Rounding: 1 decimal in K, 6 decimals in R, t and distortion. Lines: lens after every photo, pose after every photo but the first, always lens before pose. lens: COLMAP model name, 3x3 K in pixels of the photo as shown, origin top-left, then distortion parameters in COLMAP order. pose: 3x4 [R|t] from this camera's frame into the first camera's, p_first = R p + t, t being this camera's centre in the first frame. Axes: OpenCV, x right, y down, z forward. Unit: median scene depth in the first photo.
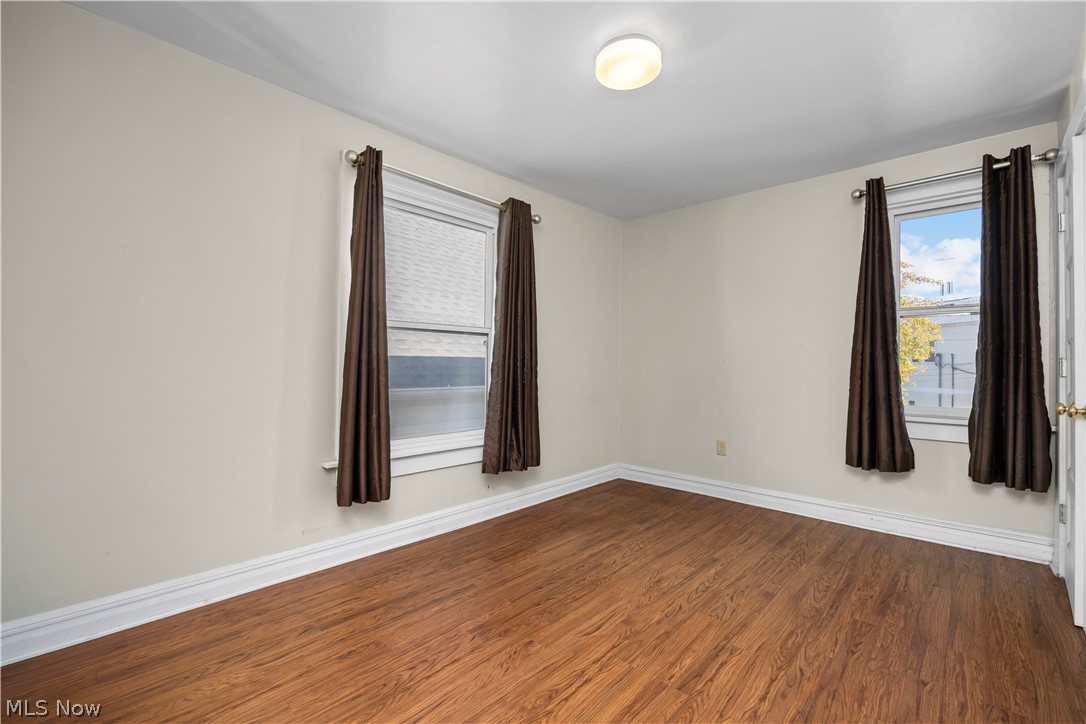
lens RADIAL K [[455.3, 0, 540.0], [0, 455.3, 362.6], [0, 0, 1]] dist [-0.017230, 0.000184]
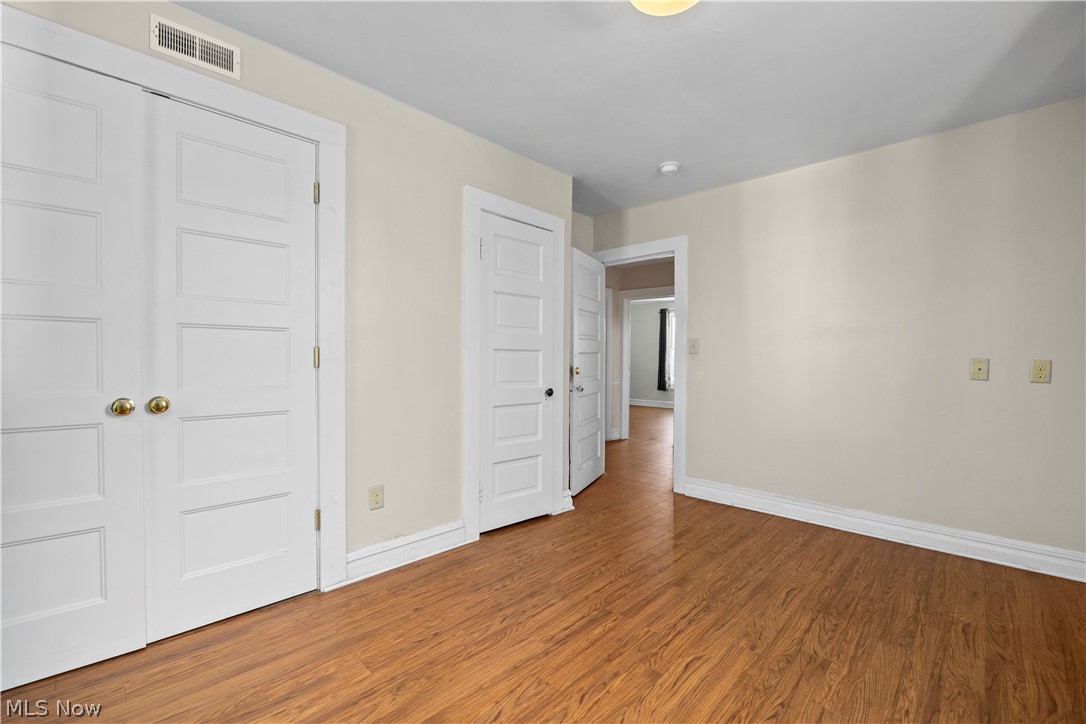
lens RADIAL K [[469.1, 0, 543.0], [0, 469.1, 362.0], [0, 0, 1]] dist [-0.020415, -0.000109]
pose [[-0.999858, -0.014920, 0.007841, 0.368556], [-0.014944, 0.999884, -0.003018, 0.009663], [-0.007795, -0.003135, -0.999965, 1.711437]]
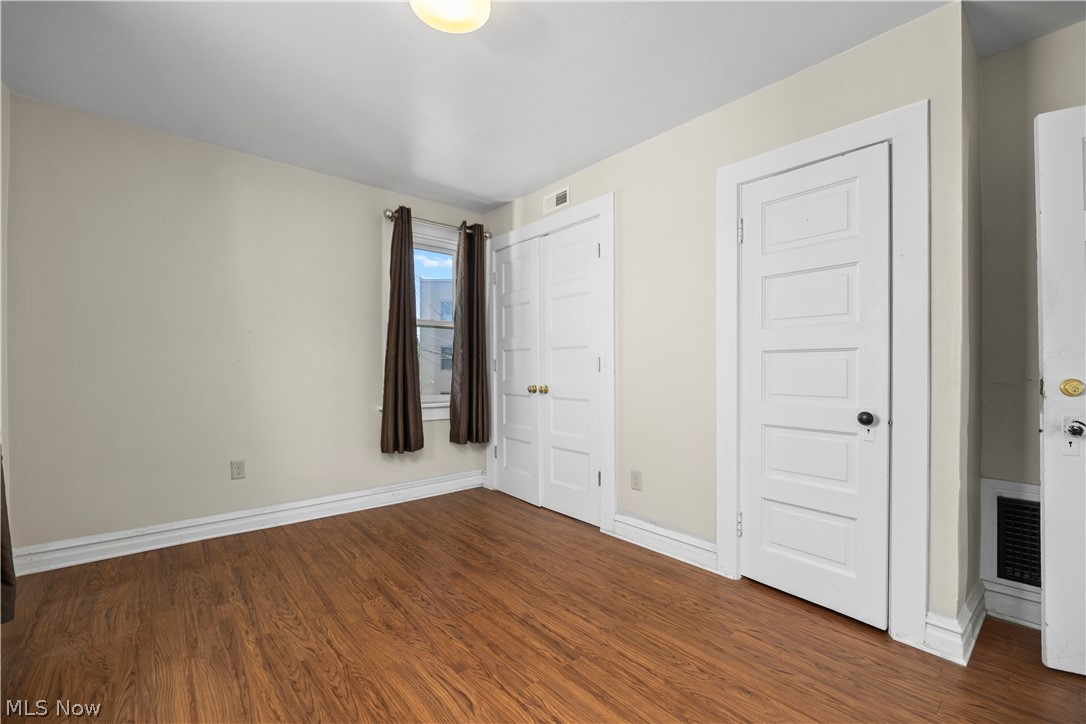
lens RADIAL K [[455.3, 0, 540.0], [0, 455.3, 362.6], [0, 0, 1]] dist [-0.017230, 0.000184]
pose [[0.114391, 0.001240, 0.993435, -0.587539], [-0.004084, 0.999991, -0.000778, -0.001316], [-0.993427, -0.003968, 0.114395, 0.699205]]
